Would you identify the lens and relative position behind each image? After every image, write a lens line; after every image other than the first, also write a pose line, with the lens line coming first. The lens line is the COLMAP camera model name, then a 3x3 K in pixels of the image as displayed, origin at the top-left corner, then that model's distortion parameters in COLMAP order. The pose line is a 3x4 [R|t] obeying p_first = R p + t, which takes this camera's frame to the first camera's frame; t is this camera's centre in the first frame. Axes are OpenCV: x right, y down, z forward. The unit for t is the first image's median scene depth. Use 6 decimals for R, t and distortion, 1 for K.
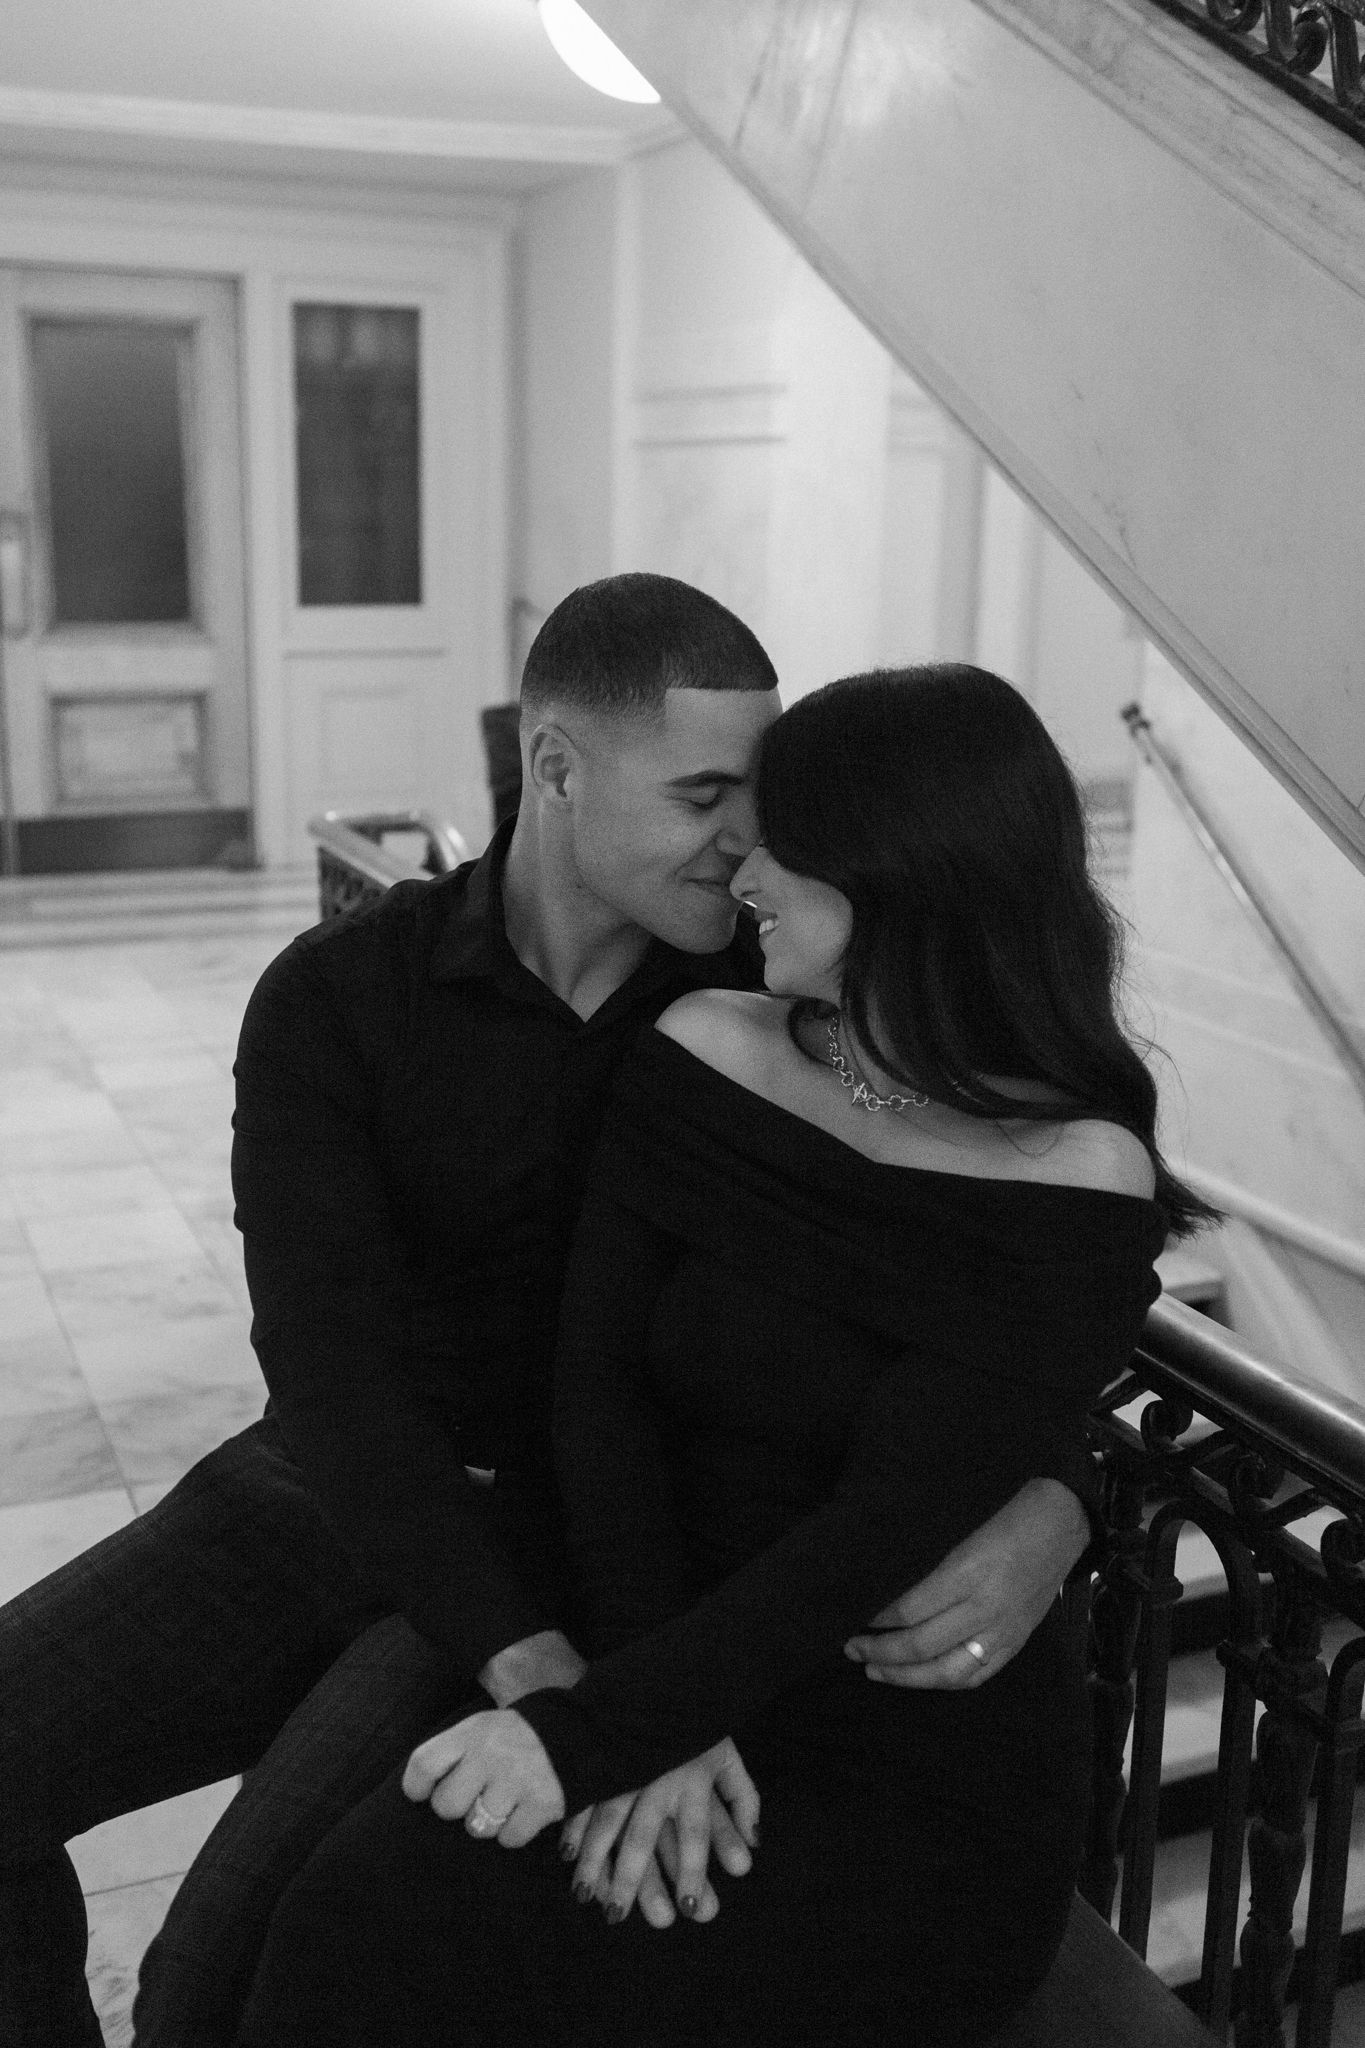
lens RADIAL K [[2090.0, 0, 698.1], [0, 2090.0, 1035.5], [0, 0, 1]] dist [-0.042463, 0.000000]
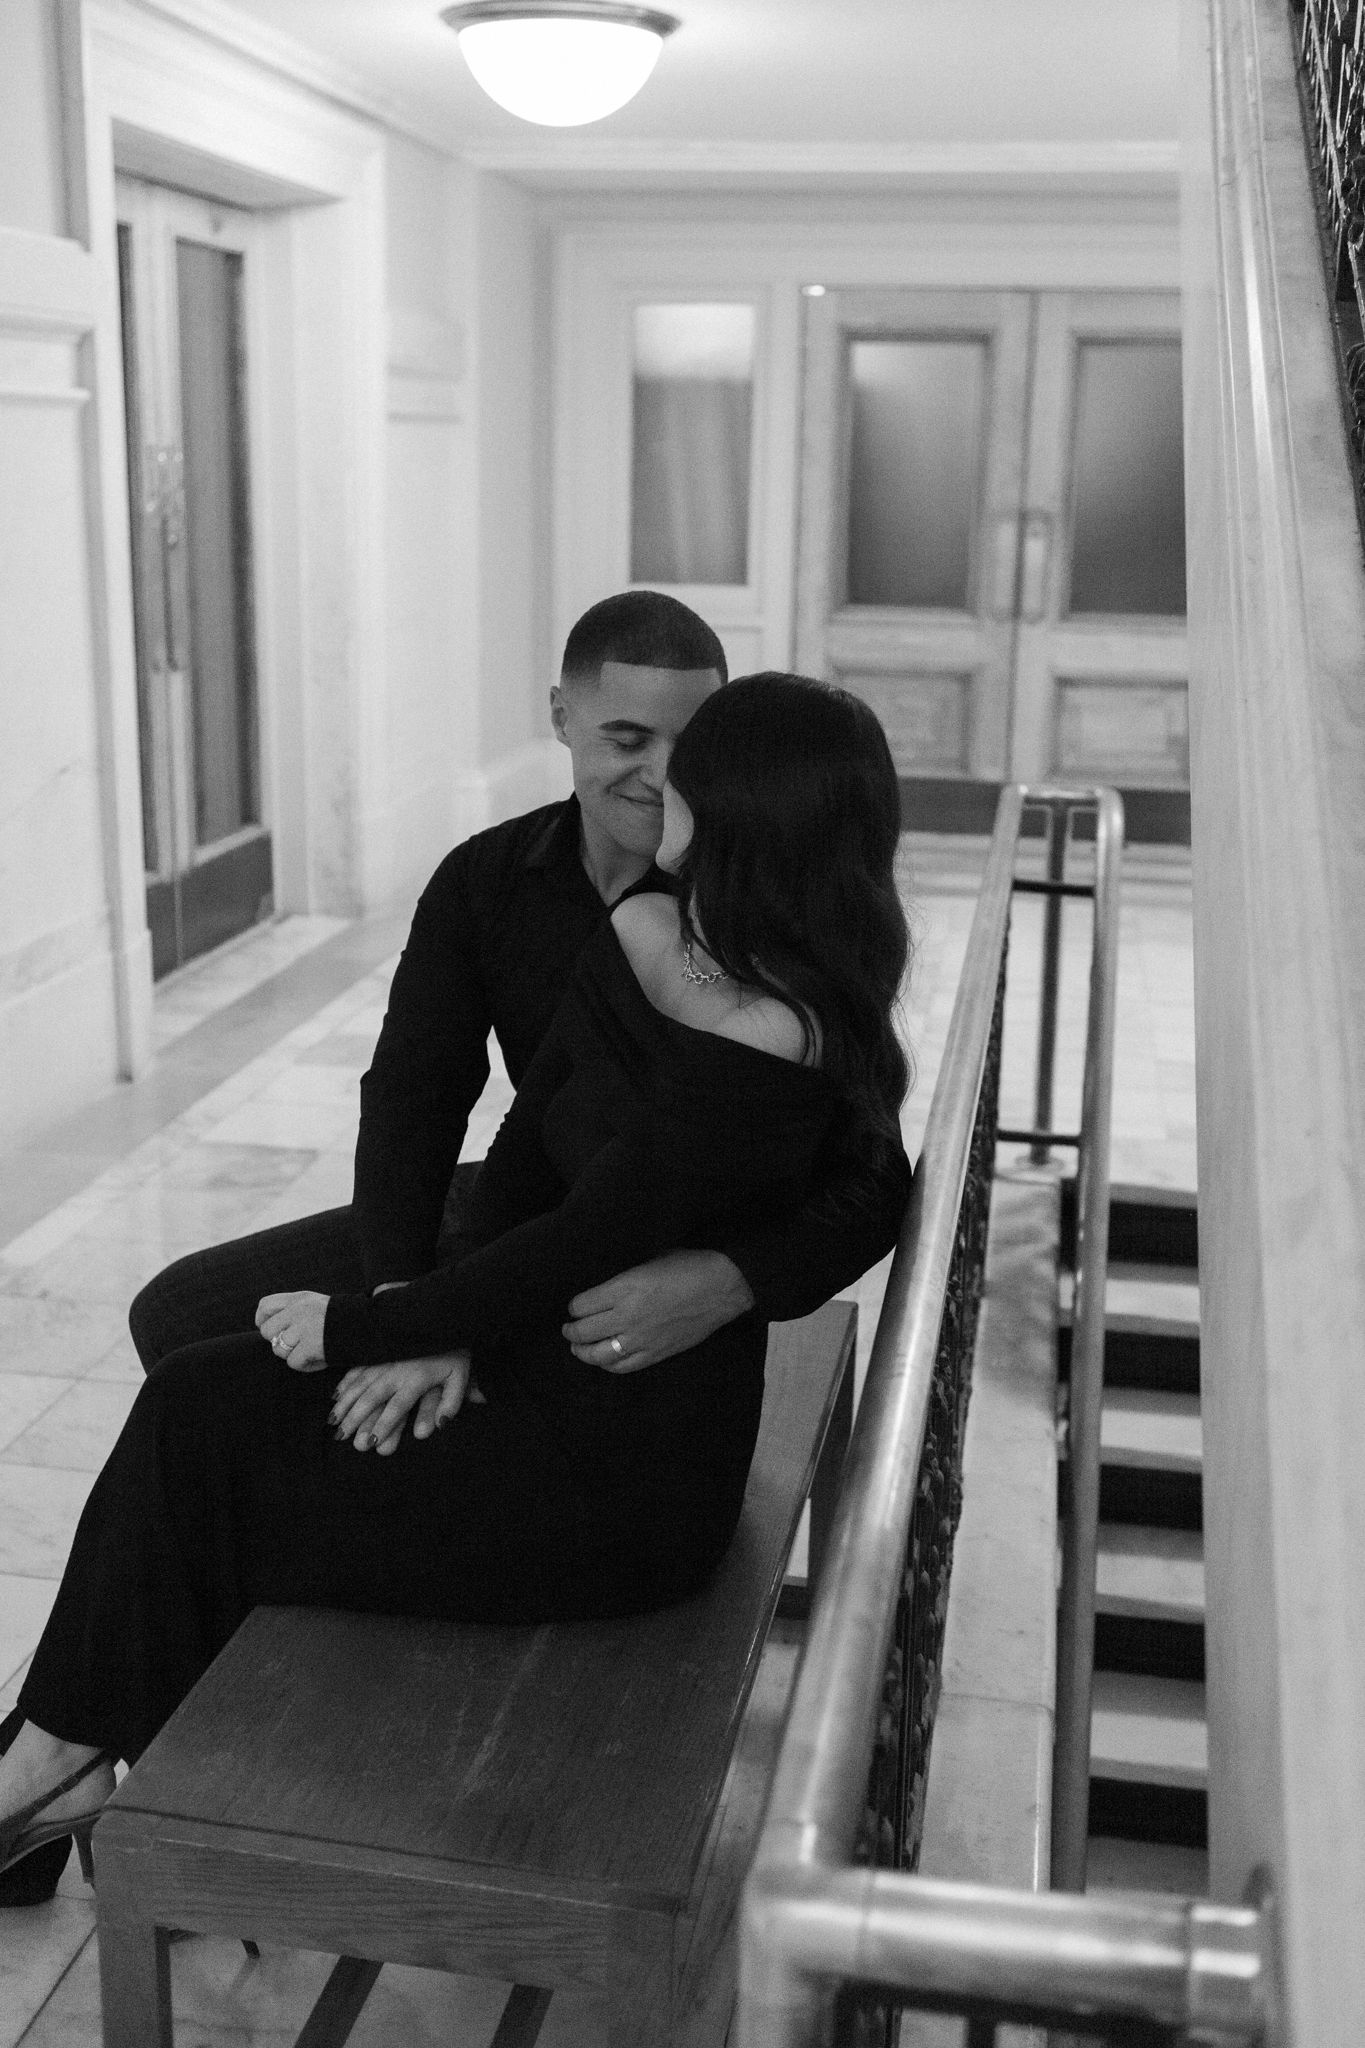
lens RADIAL K [[2090.0, 0, 672.3], [0, 2090.0, 1006.0], [0, 0, 1]] dist [-0.042463, 0.000000]
pose [[0.821877, 0.135952, -0.553204, 0.168812], [-0.141270, 0.989412, 0.033271, 0.002713], [0.551870, 0.050806, 0.832381, -0.031462]]
